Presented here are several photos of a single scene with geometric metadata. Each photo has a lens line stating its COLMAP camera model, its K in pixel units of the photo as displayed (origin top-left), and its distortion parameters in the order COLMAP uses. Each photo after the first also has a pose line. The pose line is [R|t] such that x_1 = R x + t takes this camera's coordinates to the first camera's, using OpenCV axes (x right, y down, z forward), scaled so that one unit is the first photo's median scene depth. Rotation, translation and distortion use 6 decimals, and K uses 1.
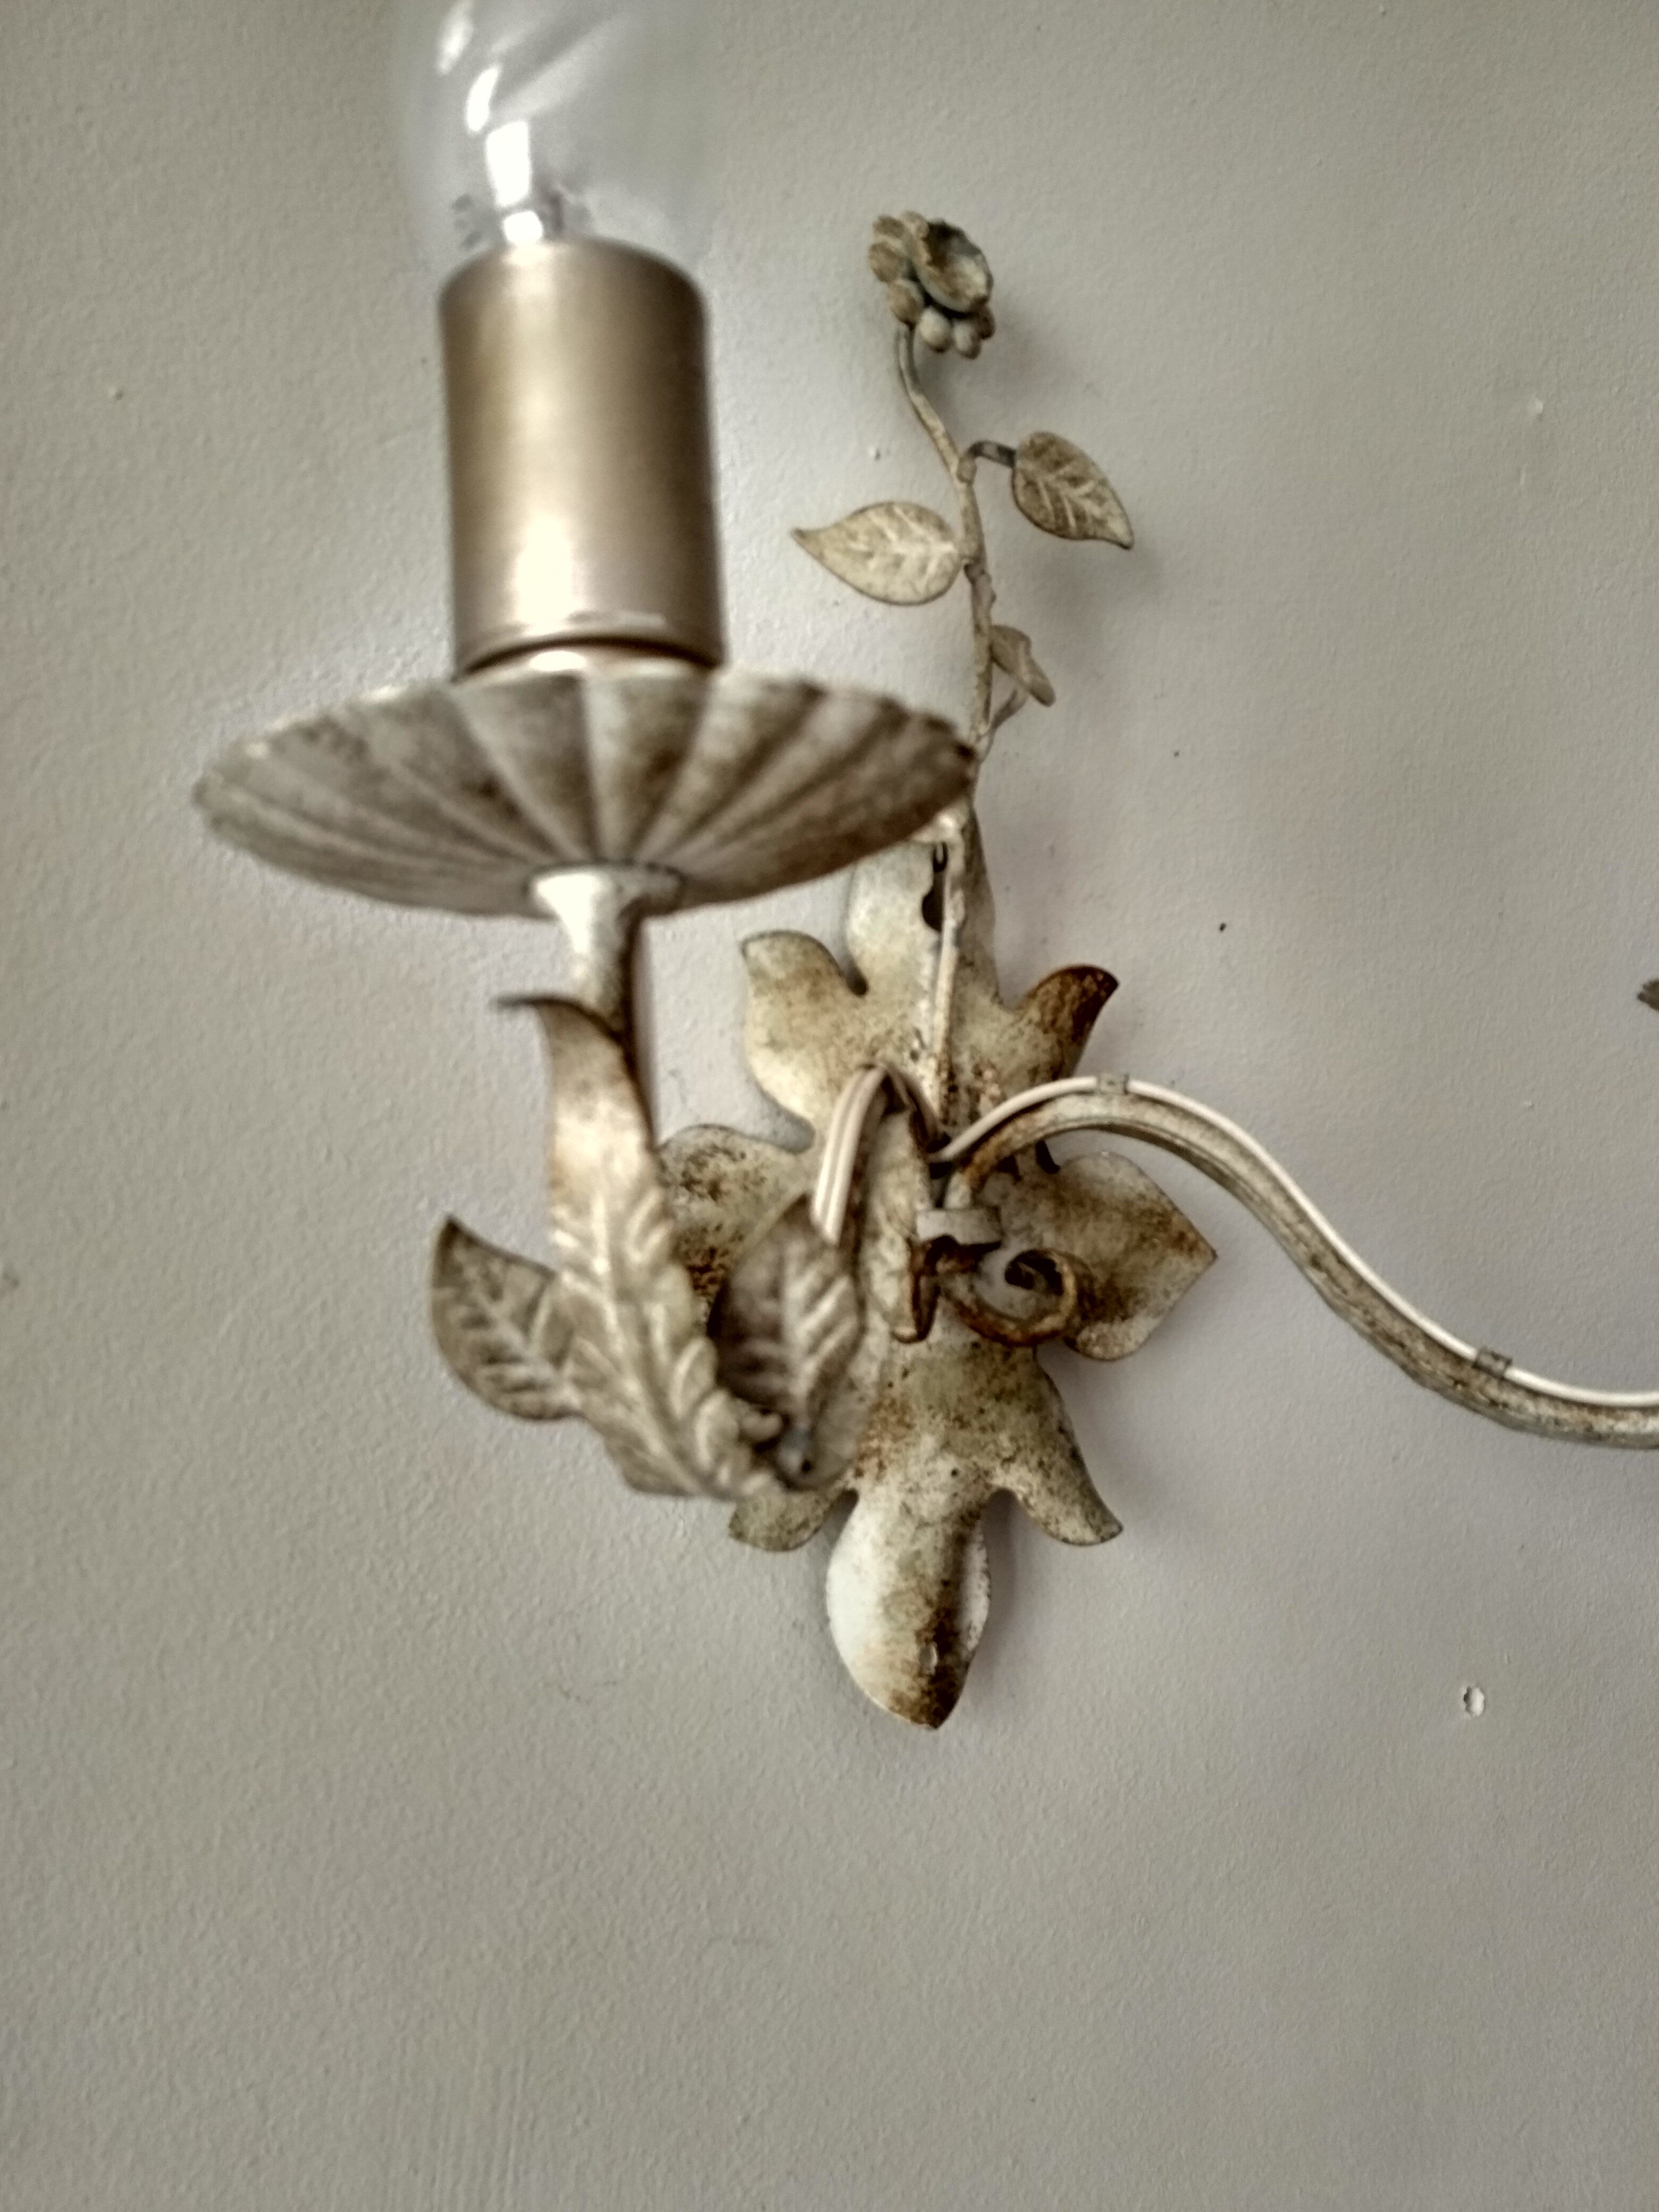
lens RADIAL K [[2009.2, 0, 790.7], [0, 2009.2, 1130.5], [0, 0, 1]] dist [0.144461, -0.379078]
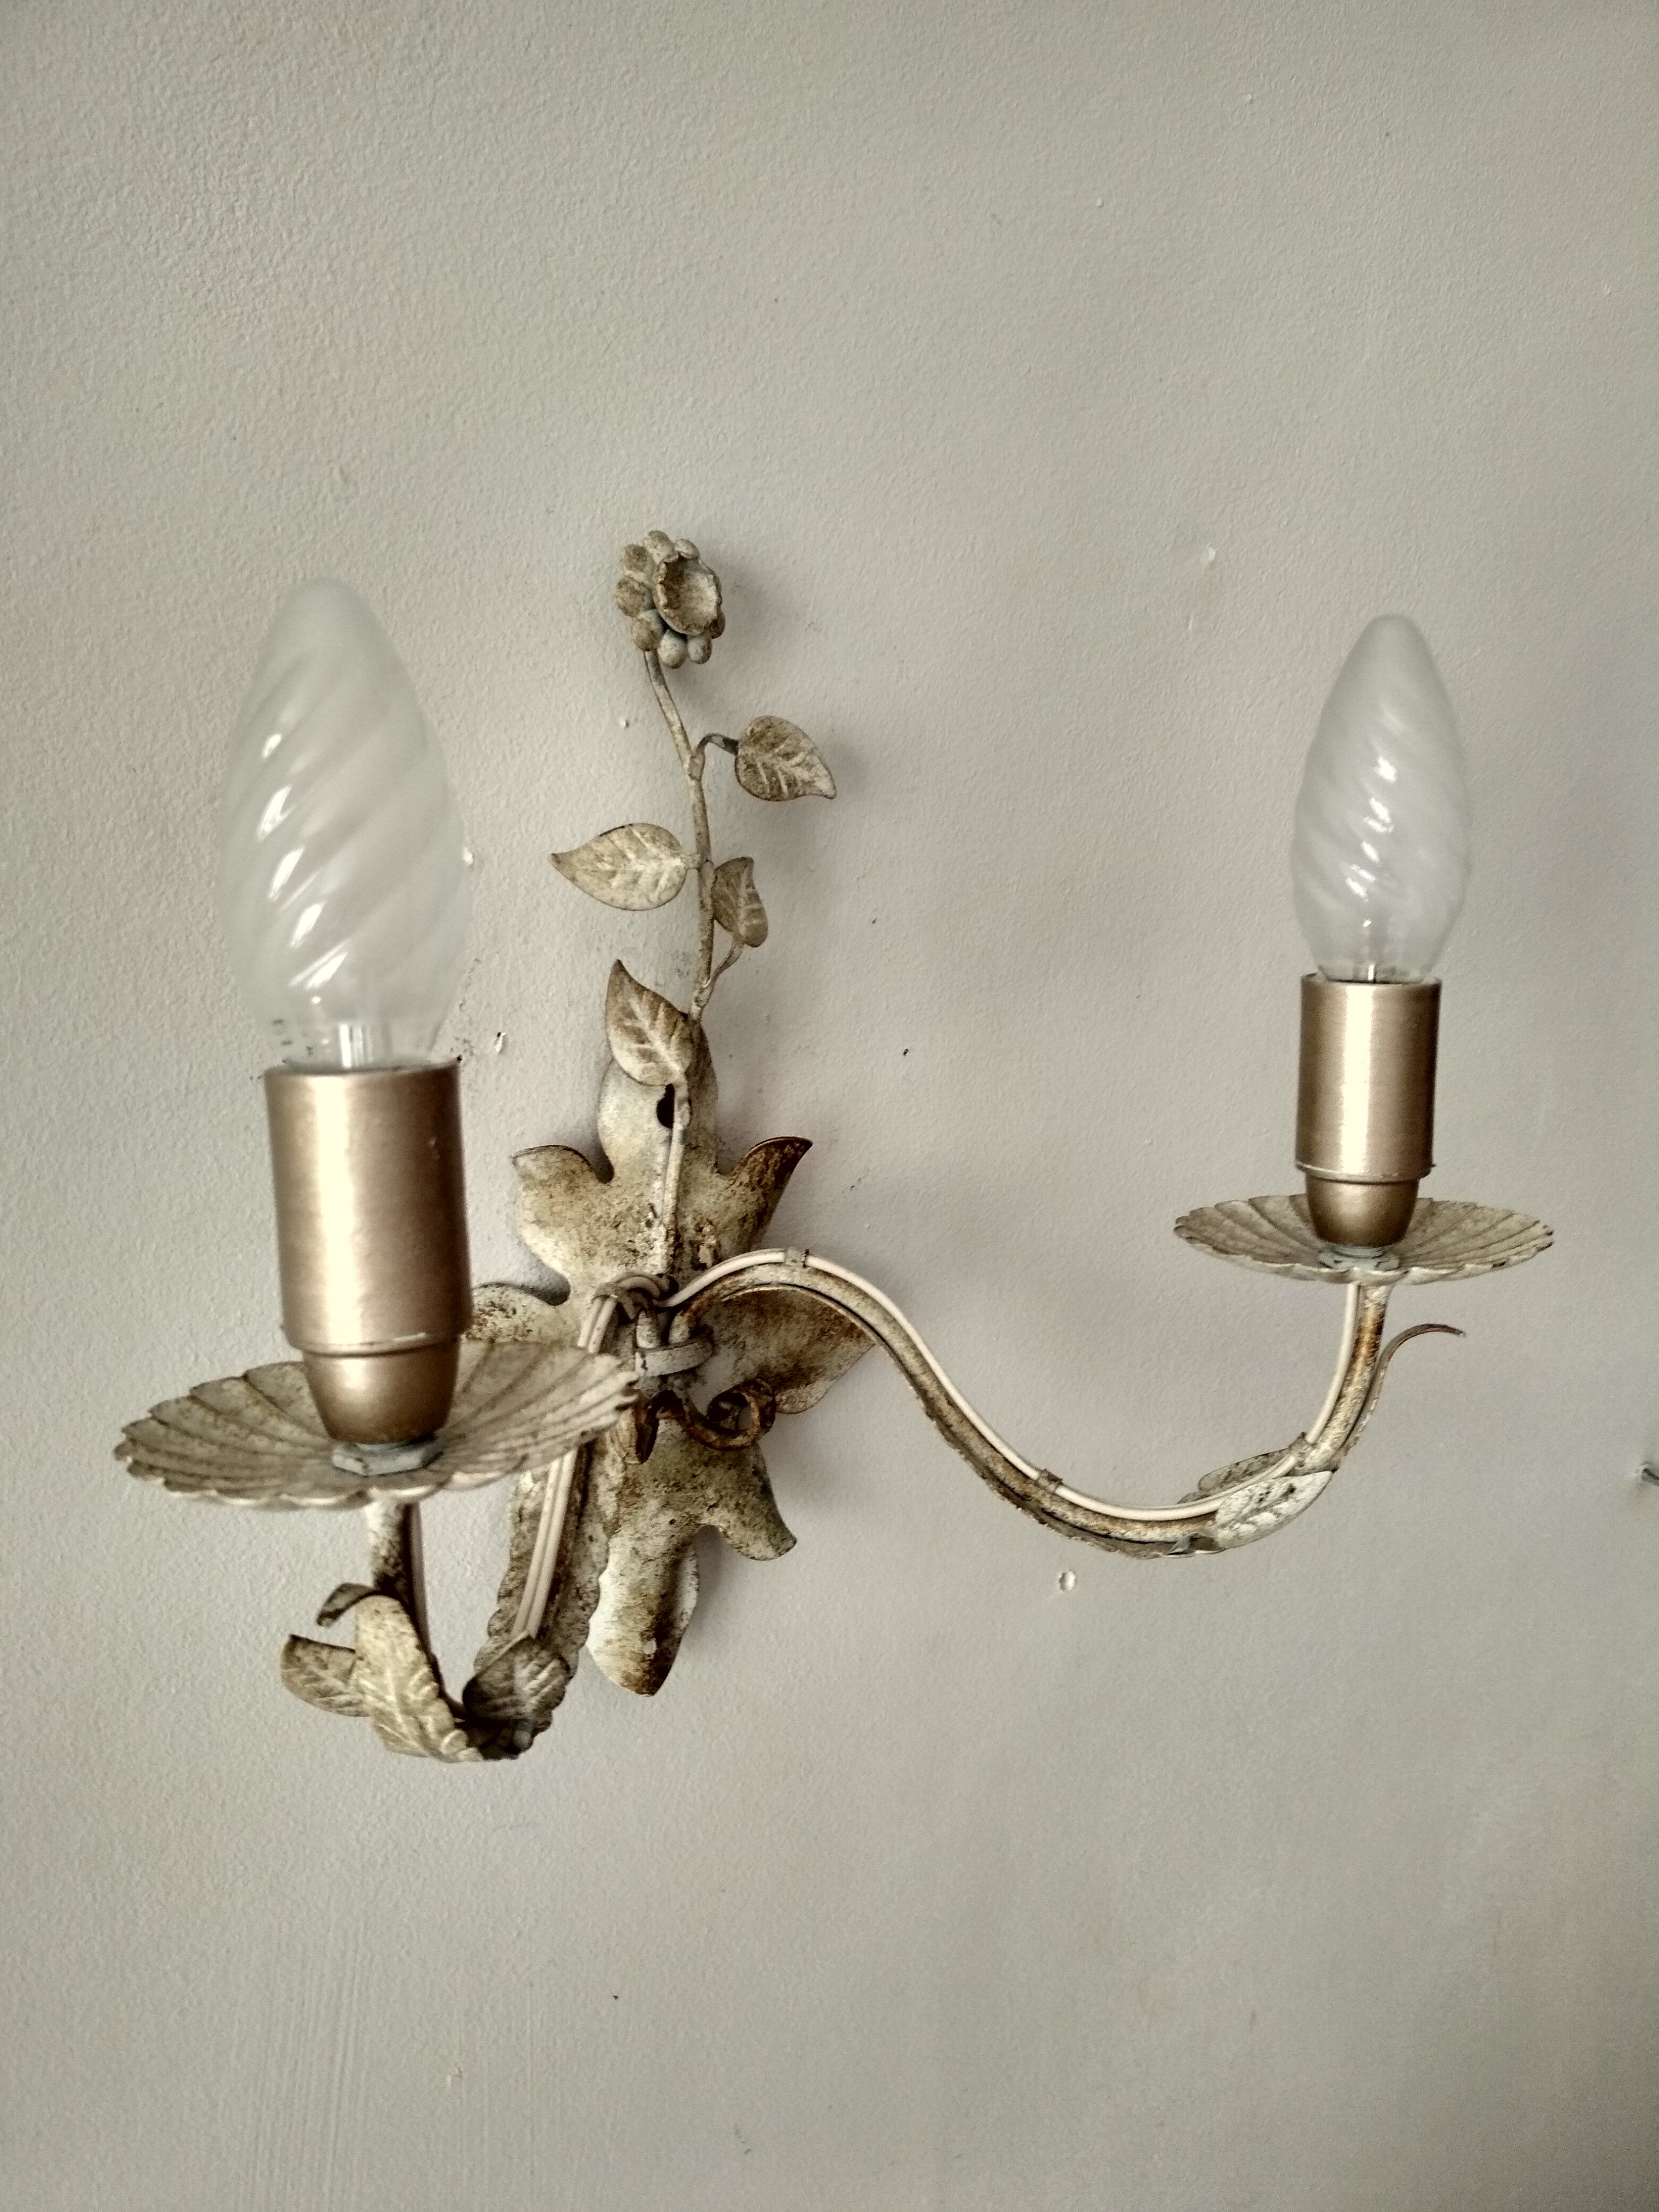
lens RADIAL K [[2000.1, 0, 778.2], [0, 2000.1, 1100.0], [0, 0, 1]] dist [0.116277, -0.310474]
pose [[0.997145, 0.008908, 0.074988, 0.048263], [-0.029164, 0.961401, 0.273603, -0.482111], [-0.069656, -0.275009, 0.958915, -0.232446]]
